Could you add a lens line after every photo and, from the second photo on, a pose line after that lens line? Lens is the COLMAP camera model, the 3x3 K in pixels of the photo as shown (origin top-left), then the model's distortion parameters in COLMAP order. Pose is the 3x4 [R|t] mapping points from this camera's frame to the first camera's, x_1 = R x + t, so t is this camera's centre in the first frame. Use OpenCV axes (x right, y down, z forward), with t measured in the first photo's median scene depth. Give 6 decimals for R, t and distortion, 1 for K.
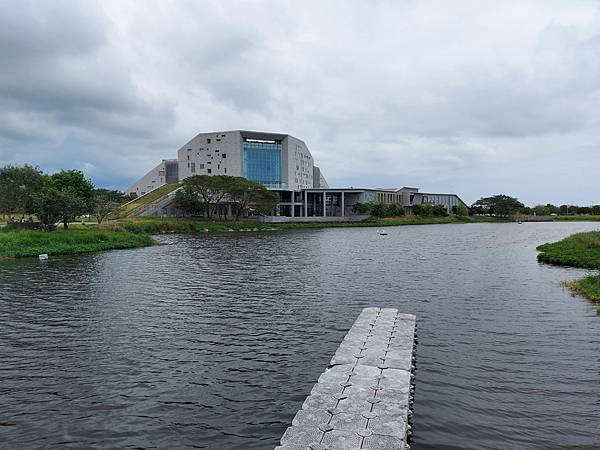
lens RADIAL K [[397.7, 0, 300.3], [0, 397.7, 211.5], [0, 0, 1]] dist [-0.001114, -0.000466]
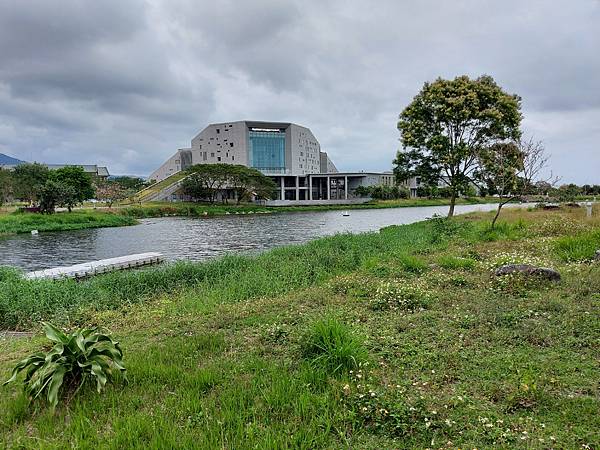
lens RADIAL K [[392.8, 0, 300.0], [0, 392.8, 225.0], [0, 0, 1]] dist [0.036573, -0.000427]
pose [[0.995751, -0.003938, -0.092002, 0.087522], [0.011083, 0.996948, 0.077279, -0.002124], [0.091417, -0.077971, 0.992755, -0.066198]]
